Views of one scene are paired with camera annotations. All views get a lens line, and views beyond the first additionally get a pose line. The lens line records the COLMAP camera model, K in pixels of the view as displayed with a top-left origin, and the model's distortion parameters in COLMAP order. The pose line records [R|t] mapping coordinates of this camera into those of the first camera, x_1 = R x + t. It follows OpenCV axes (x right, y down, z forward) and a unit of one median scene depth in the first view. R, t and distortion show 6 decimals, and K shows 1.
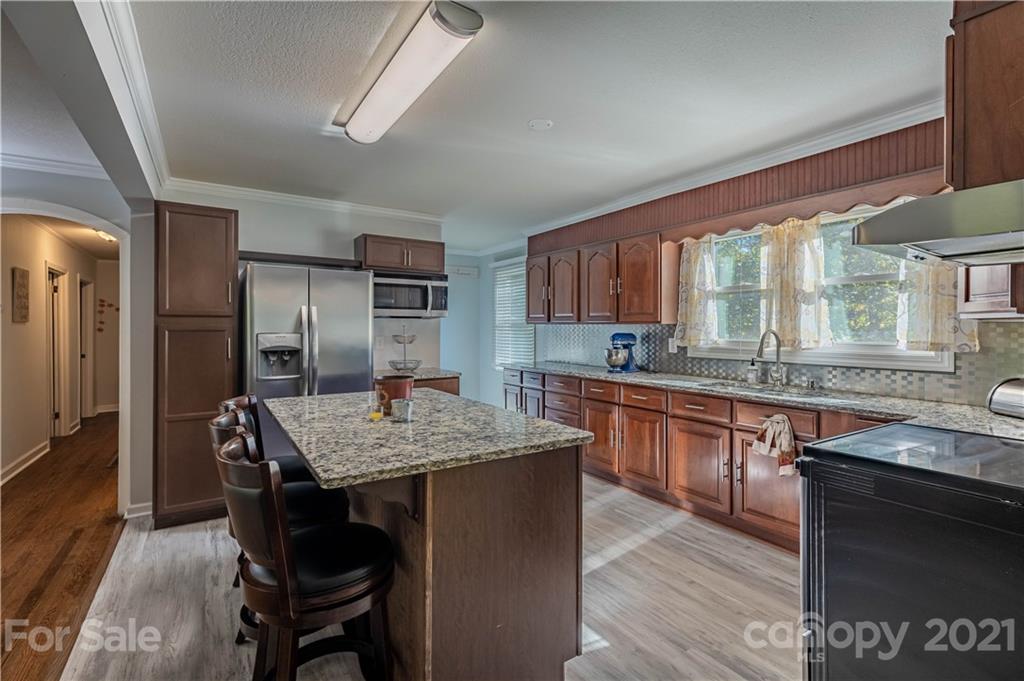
lens RADIAL K [[467.4, 0, 512.1], [0, 467.4, 337.7], [0, 0, 1]] dist [0.010589, -0.001160]
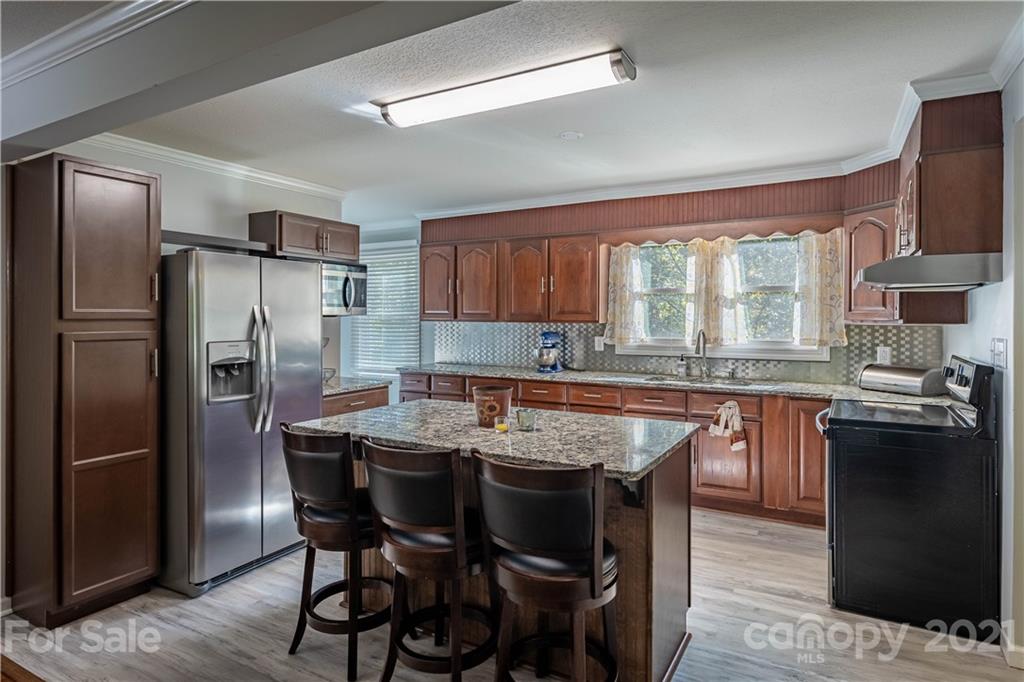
lens RADIAL K [[590.3, 0, 511.6], [0, 590.3, 332.5], [0, 0, 1]] dist [0.014601, -0.004002]
pose [[0.888134, -0.013773, 0.459378, -0.517136], [0.010056, 0.999894, 0.010537, -0.028655], [-0.459474, -0.004739, 0.888178, -0.078326]]
